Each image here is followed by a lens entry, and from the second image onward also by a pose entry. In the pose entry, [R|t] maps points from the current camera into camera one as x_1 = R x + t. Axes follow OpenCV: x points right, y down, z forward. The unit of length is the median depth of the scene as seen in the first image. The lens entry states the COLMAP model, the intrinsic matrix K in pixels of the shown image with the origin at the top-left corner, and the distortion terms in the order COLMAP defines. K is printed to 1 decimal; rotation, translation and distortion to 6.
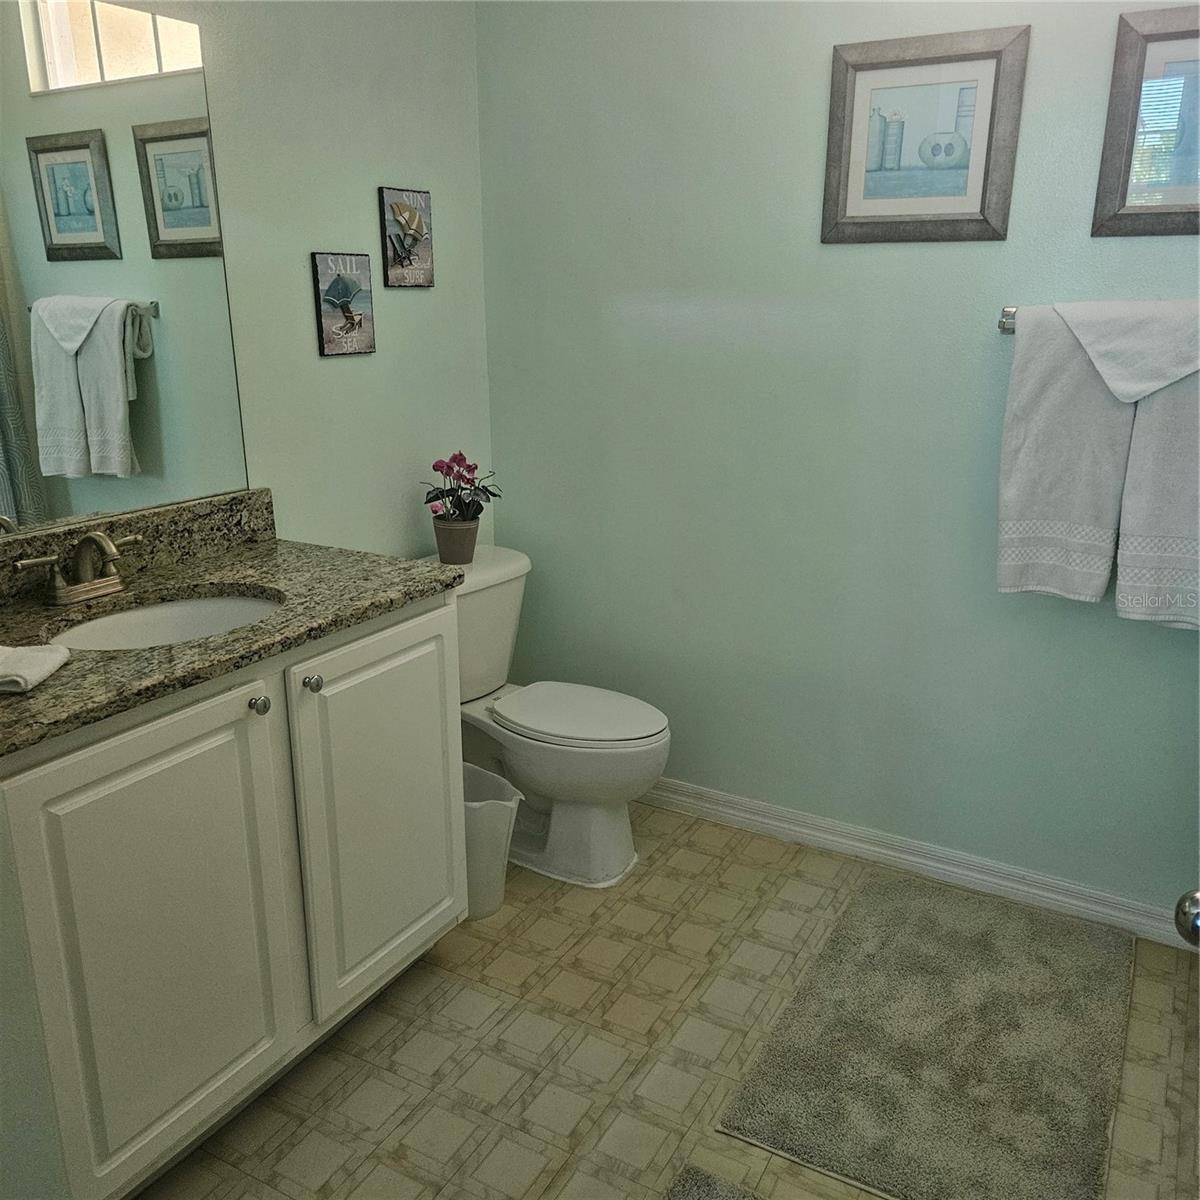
lens RADIAL K [[1076.9, 0, 593.1], [0, 1076.9, 594.8], [0, 0, 1]] dist [0.077250, -0.077168]
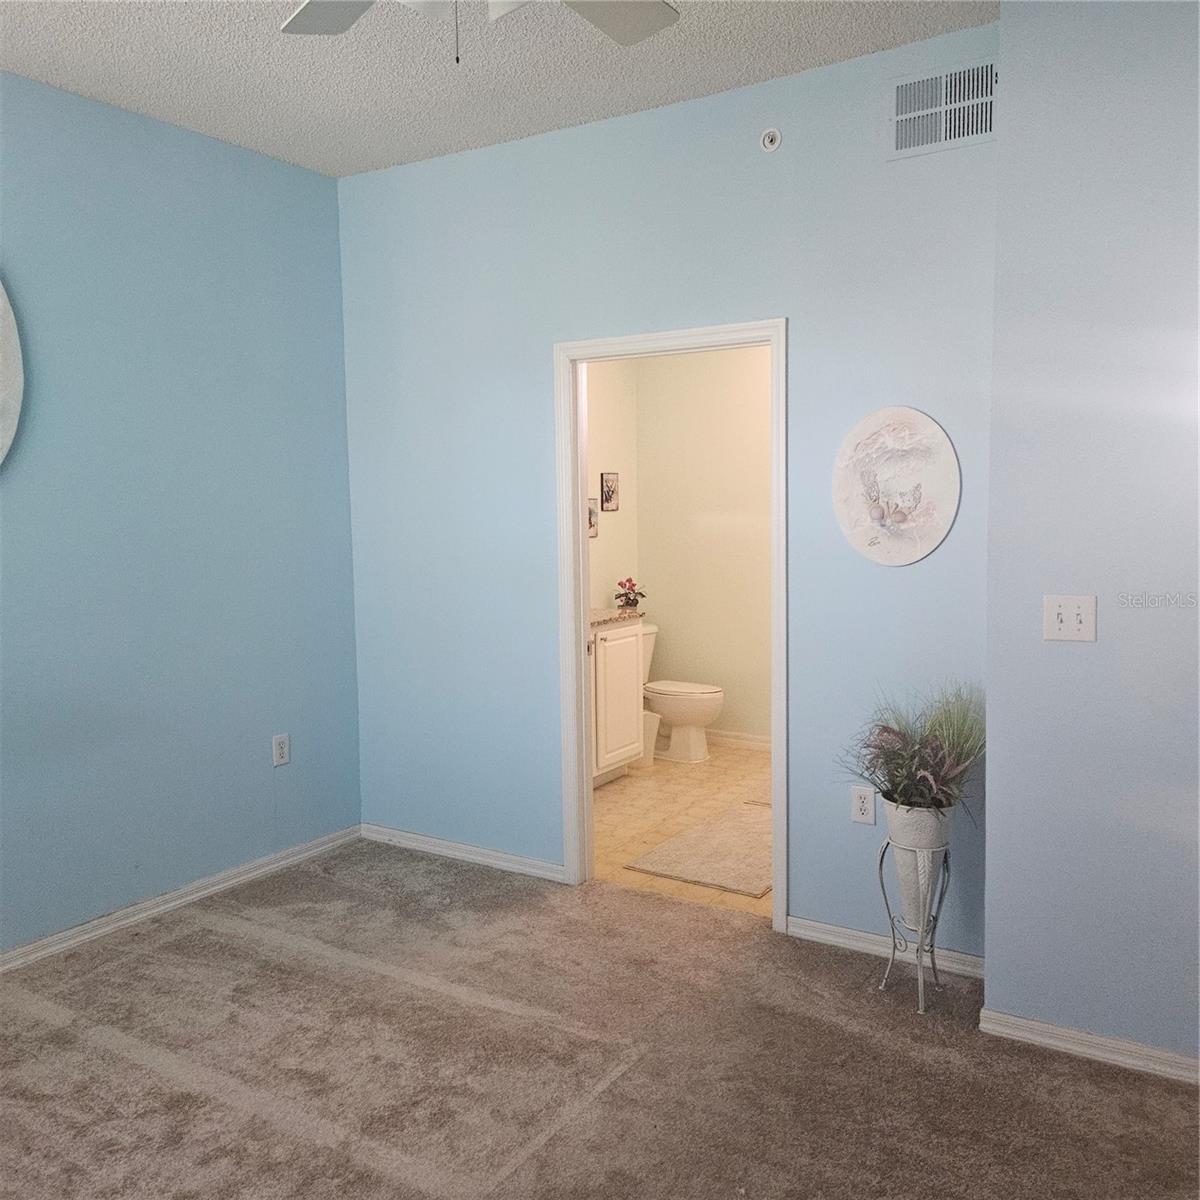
lens RADIAL K [[1076.9, 0, 596.7], [0, 1076.9, 595.0], [0, 0, 1]] dist [0.077250, -0.077168]
pose [[0.999303, -0.012442, -0.035183, -0.117146], [0.005615, 0.982181, -0.187851, 0.357332], [0.036894, 0.187523, 0.981567, -1.342556]]
